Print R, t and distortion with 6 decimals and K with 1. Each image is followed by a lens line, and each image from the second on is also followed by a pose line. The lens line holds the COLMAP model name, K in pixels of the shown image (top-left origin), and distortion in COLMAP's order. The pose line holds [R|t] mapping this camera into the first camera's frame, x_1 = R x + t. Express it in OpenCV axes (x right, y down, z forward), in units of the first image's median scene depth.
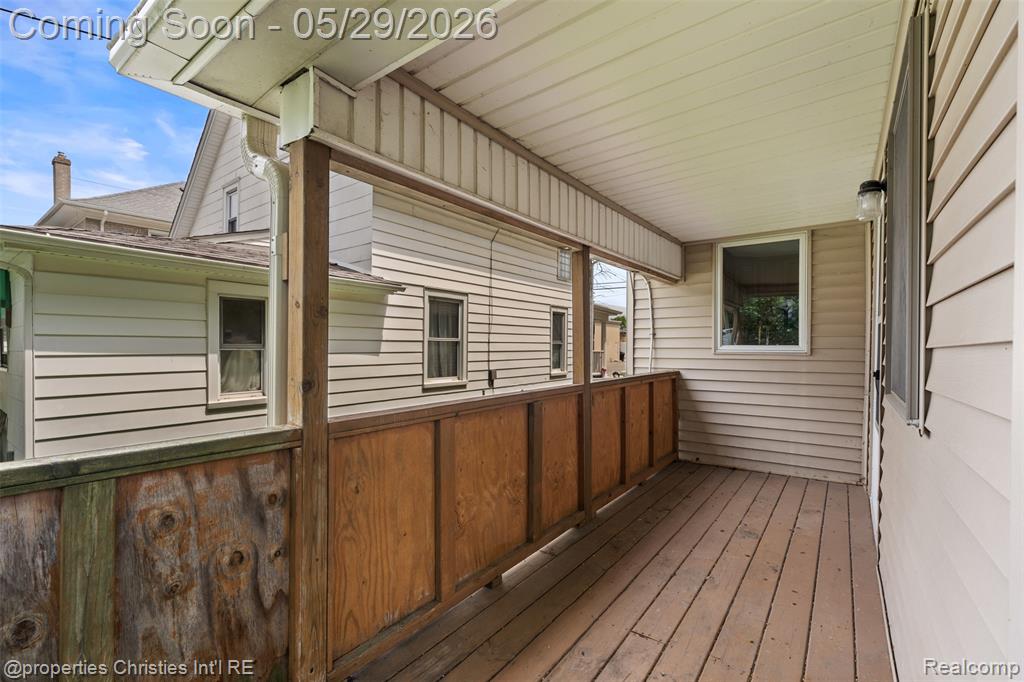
lens RADIAL K [[441.5, 0, 513.2], [0, 441.5, 346.5], [0, 0, 1]] dist [-0.000291, 0.000076]
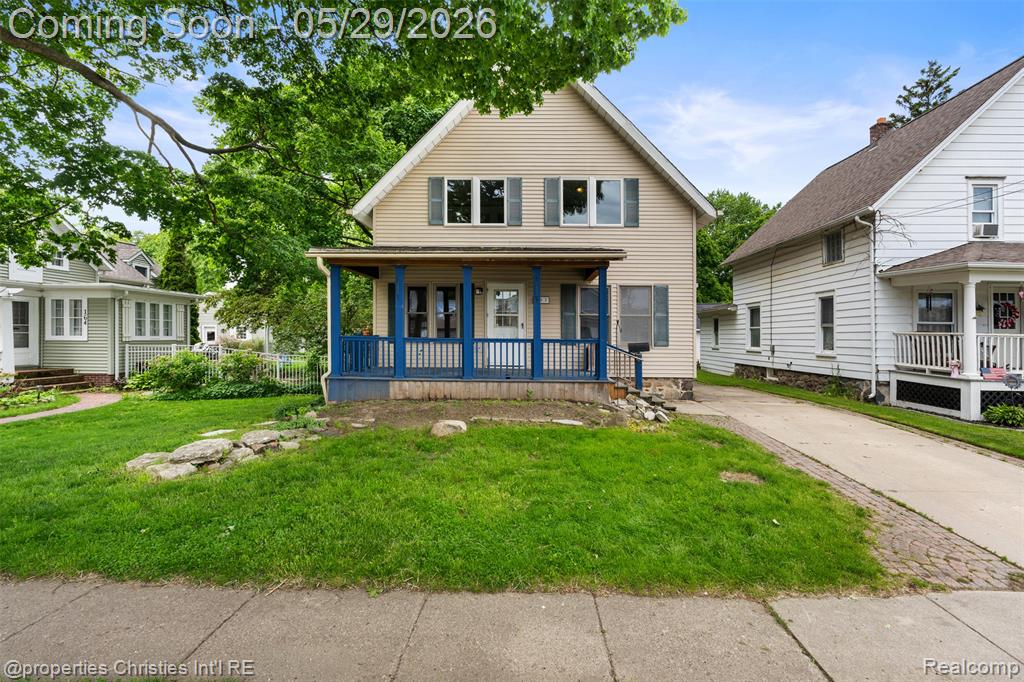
lens RADIAL K [[454.0, 0, 515.9], [0, 454.0, 341.6], [0, 0, 1]] dist [-0.002658, -0.000234]
pose [[-0.820464, -0.000879, -0.571698, 1.788771], [-0.005798, 0.999960, 0.006783, 0.037147], [0.571669, 0.008880, -0.820436, 1.959735]]
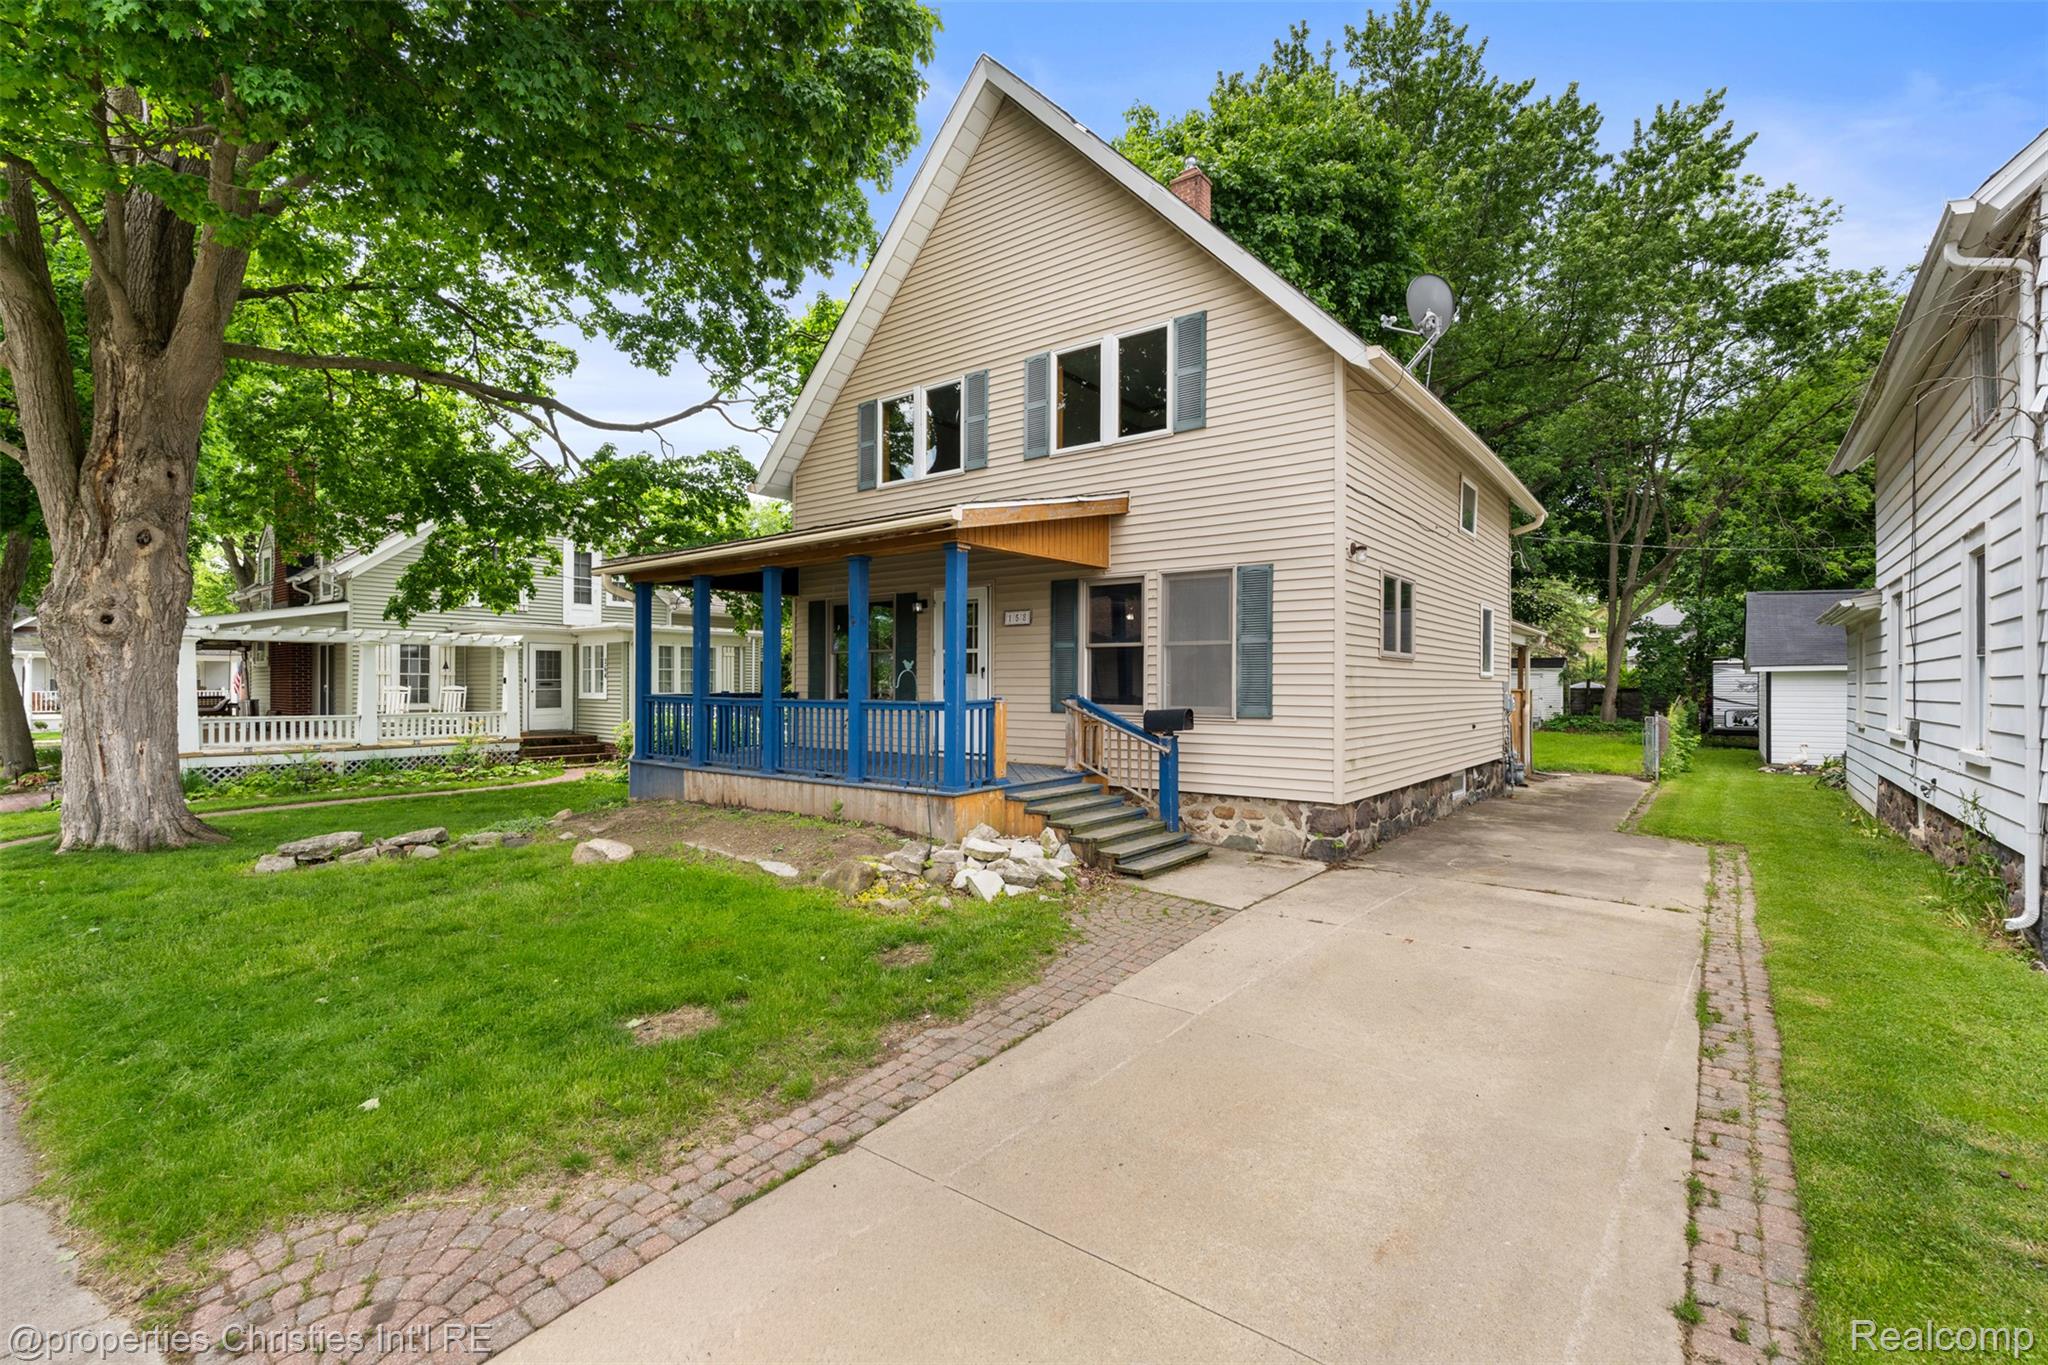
lens RADIAL K [[899.3, 0, 1020.9], [0, 899.3, 688.1], [0, 0, 1]] dist [-0.002160, 0.000078]
pose [[-0.999586, -0.002553, 0.028654, 0.960980], [-0.002611, 0.999995, -0.001976, 0.025451], [-0.028648, -0.002050, -0.999587, 2.156889]]
